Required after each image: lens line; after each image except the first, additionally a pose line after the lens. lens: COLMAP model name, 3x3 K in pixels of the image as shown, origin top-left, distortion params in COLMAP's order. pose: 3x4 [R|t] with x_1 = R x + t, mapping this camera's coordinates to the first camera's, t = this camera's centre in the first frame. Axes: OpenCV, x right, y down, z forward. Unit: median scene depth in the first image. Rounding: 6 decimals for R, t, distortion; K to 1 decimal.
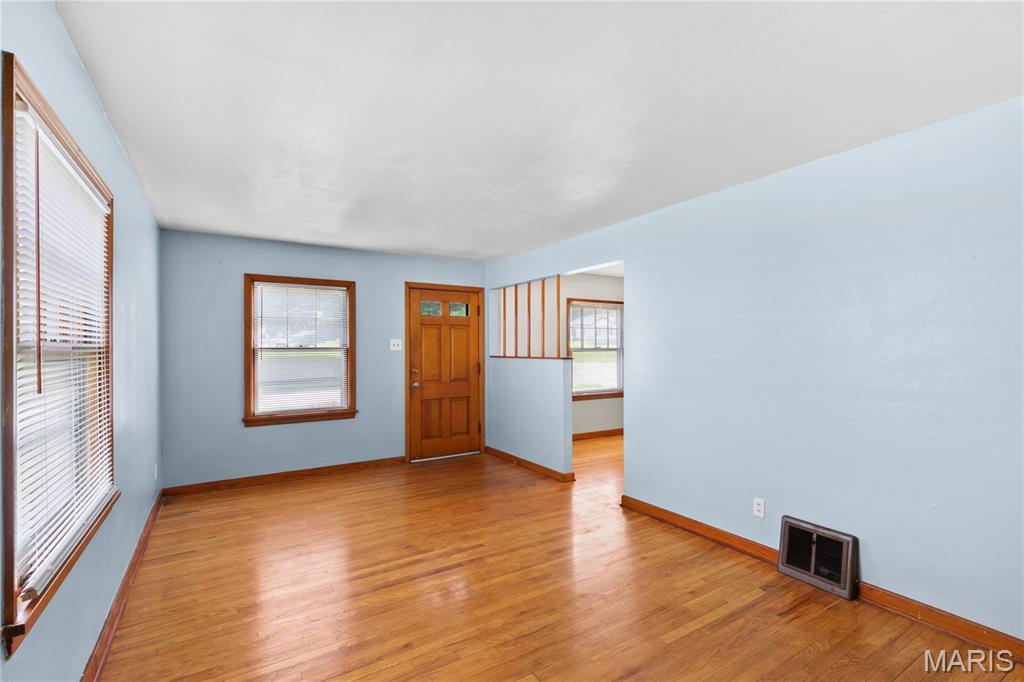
lens RADIAL K [[471.3, 0, 512.7], [0, 471.3, 337.8], [0, 0, 1]] dist [0.026302, 0.000526]
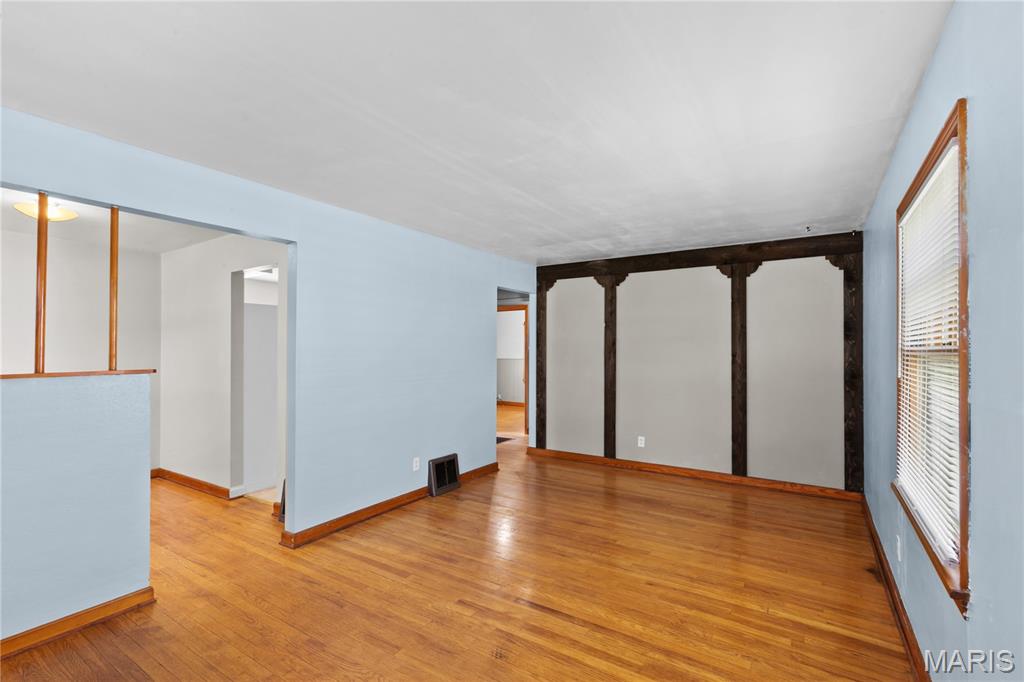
lens RADIAL K [[471.3, 0, 506.2], [0, 471.3, 345.6], [0, 0, 1]] dist [0.026302, 0.000526]
pose [[-0.417859, 0.011476, 0.908440, -0.866139], [-0.017445, 0.999635, -0.020652, 0.029495], [-0.908345, -0.024478, -0.417506, 1.344610]]
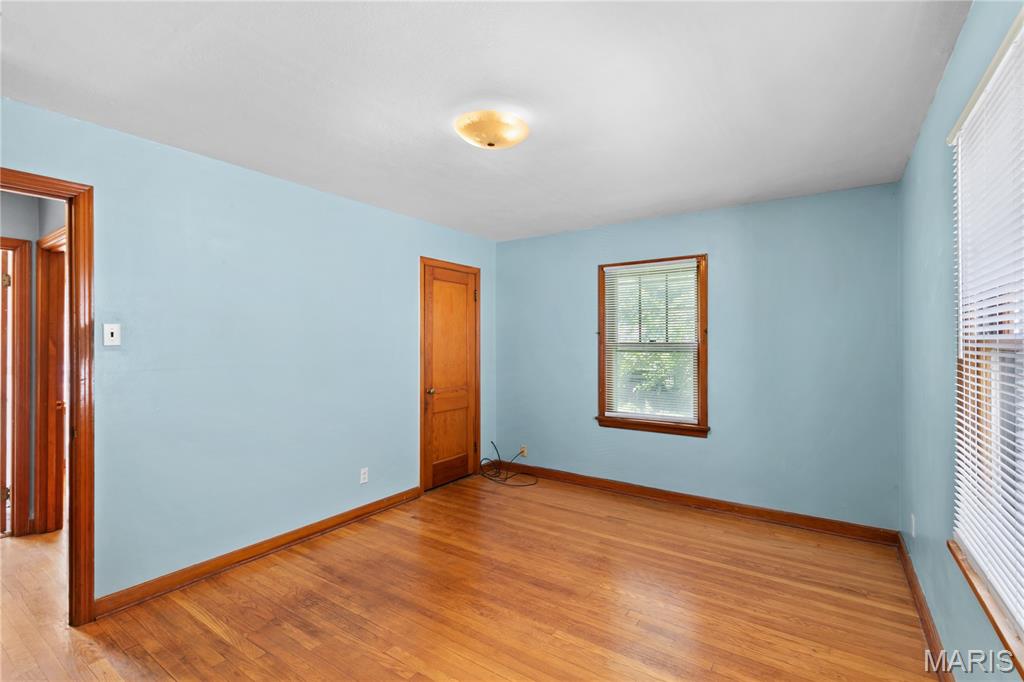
lens RADIAL K [[471.3, 0, 509.3], [0, 471.3, 344.9], [0, 0, 1]] dist [0.026302, 0.000526]
pose [[-0.394355, 0.000485, 0.918958, -0.737893], [-0.011853, 0.999914, -0.005615, 0.024454], [-0.918882, -0.013107, -0.394316, 1.135343]]
